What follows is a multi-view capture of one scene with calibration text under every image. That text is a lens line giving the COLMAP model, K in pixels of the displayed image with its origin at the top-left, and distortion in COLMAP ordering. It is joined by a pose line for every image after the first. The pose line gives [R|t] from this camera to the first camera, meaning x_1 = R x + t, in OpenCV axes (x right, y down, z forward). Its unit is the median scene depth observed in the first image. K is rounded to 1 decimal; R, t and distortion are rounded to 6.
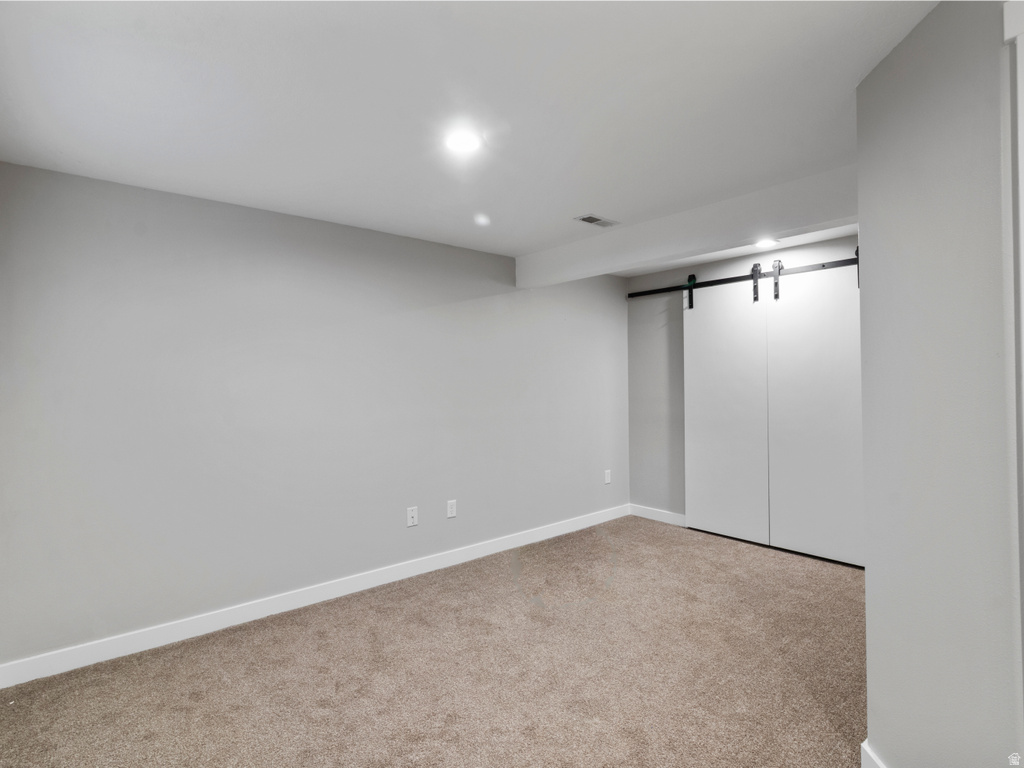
lens RADIAL K [[541.2, 0, 516.9], [0, 541.2, 377.2], [0, 0, 1]] dist [-0.001441, -0.000217]
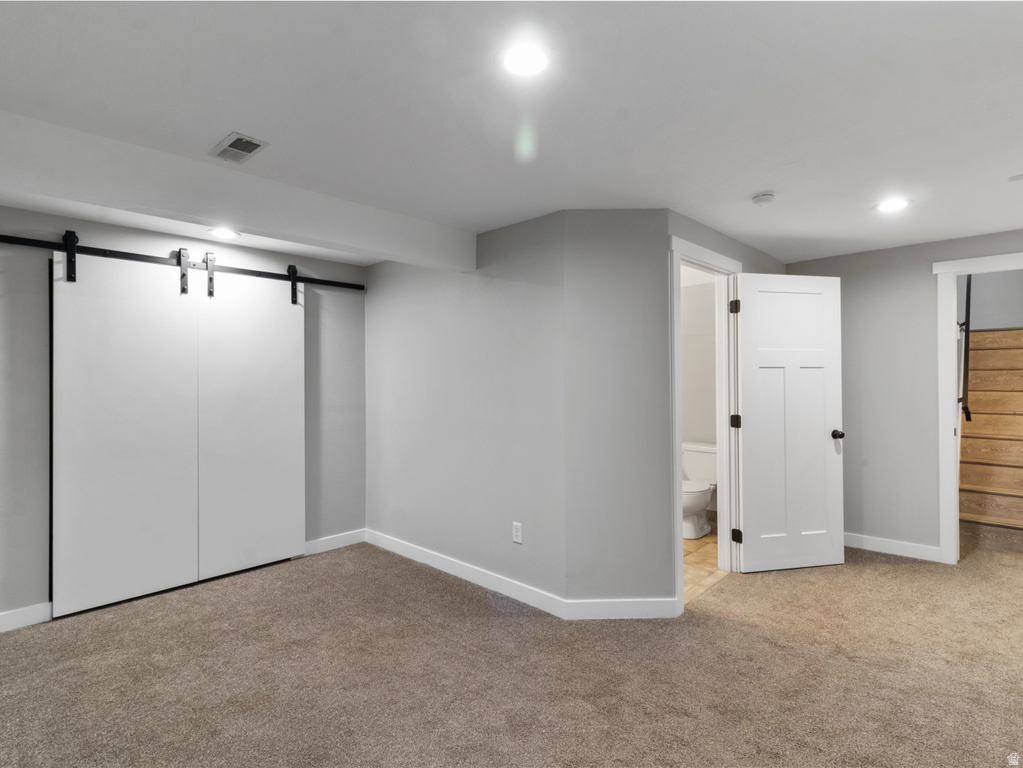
lens RADIAL K [[540.6, 0, 516.4], [0, 540.6, 377.2], [0, 0, 1]] dist [-0.001441, -0.000217]
pose [[-0.142932, 0.007677, 0.989703, -0.452224], [0.001347, 0.999971, -0.007562, -0.005153], [-0.989732, 0.000253, -0.142938, 0.615952]]
